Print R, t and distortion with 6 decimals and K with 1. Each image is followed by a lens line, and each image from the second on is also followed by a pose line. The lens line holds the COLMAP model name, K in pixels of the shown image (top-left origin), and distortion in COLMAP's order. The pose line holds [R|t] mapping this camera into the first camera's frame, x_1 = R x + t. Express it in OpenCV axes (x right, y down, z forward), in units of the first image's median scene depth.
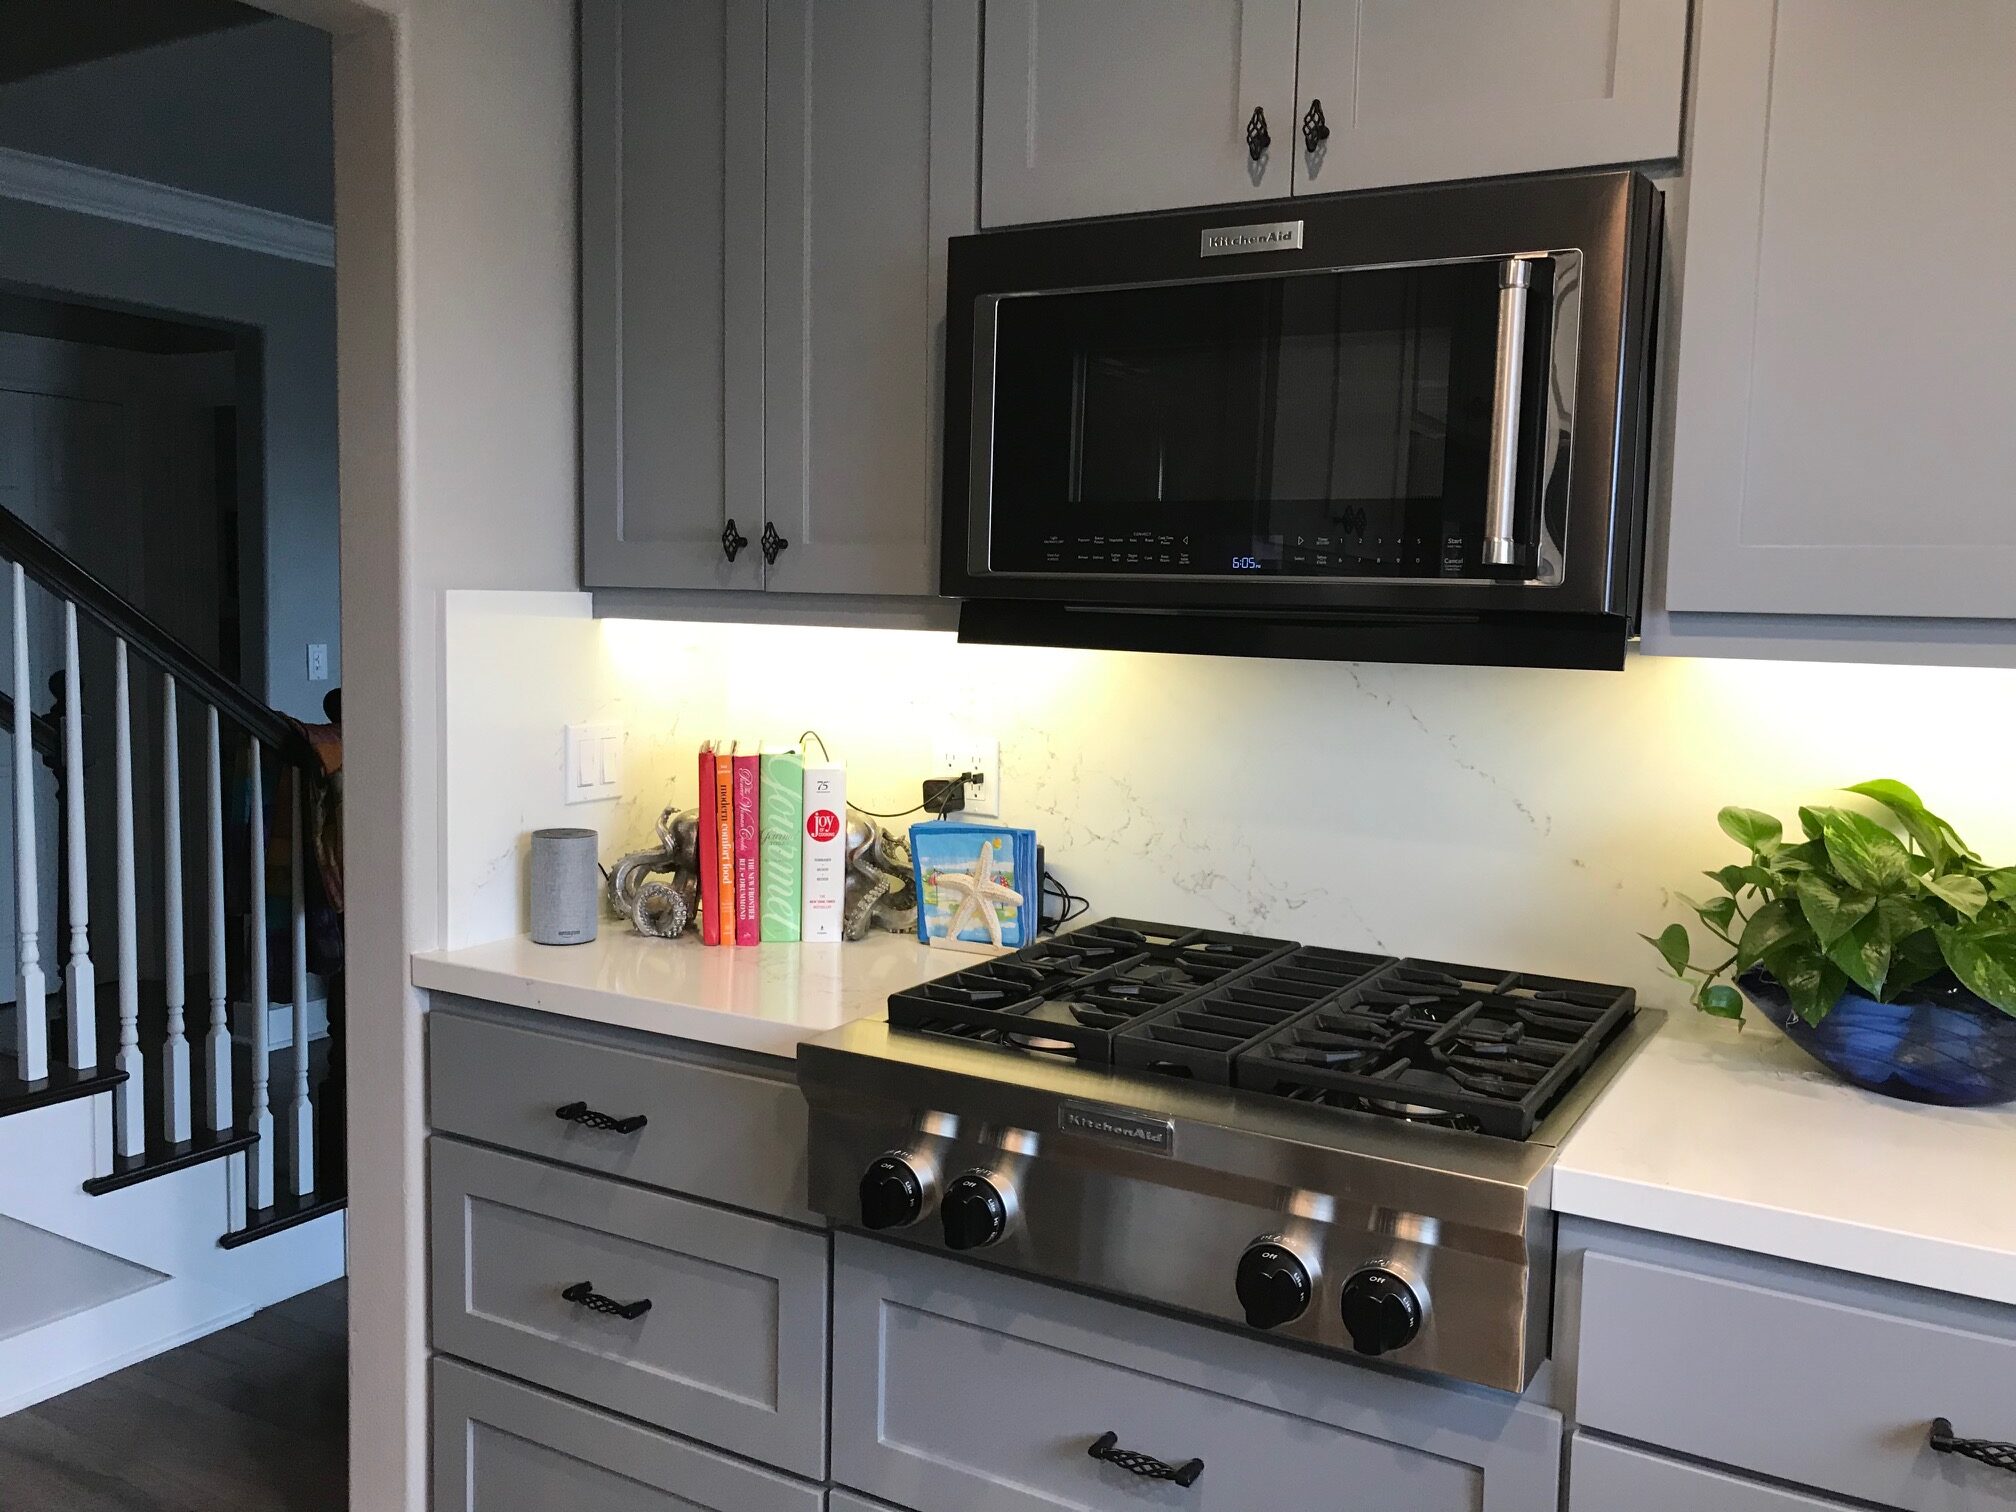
lens RADIAL K [[1655.8, 0, 1008.0], [0, 1655.8, 756.0], [0, 0, 1]] dist [0.008914, -0.024656]
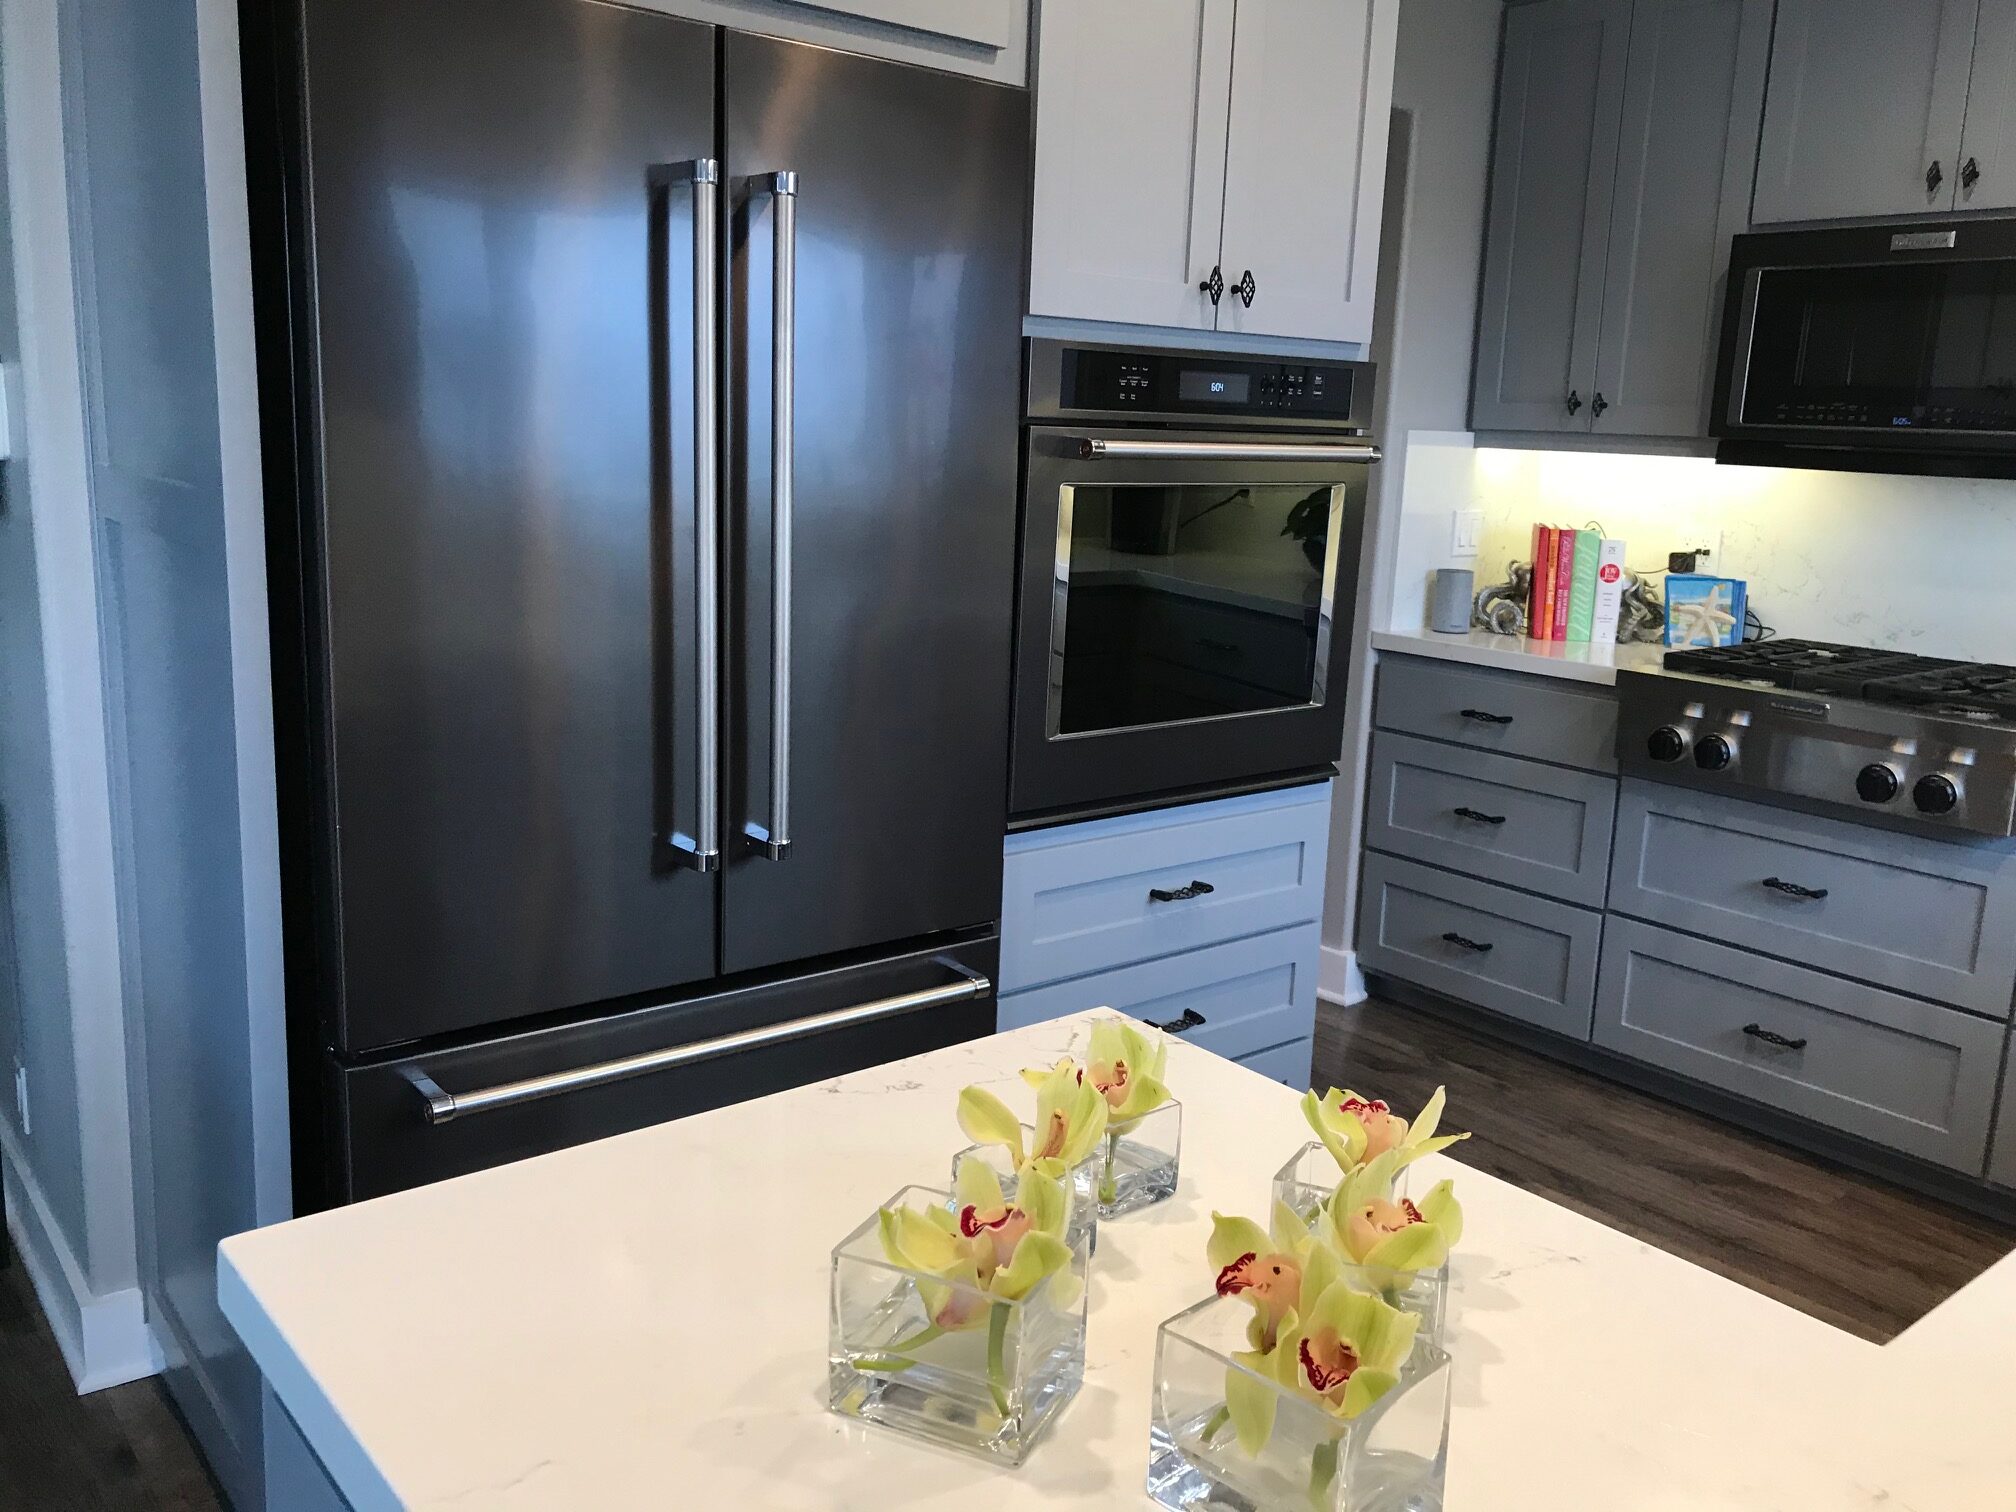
lens RADIAL K [[1655.8, 0, 1008.0], [0, 1655.8, 756.0], [0, 0, 1]] dist [0.008914, -0.024656]
pose [[0.937236, 0.081750, -0.338978, -0.101256], [-0.049944, 0.993578, 0.101528, 0.088272], [0.345101, -0.078226, 0.935300, -0.834807]]
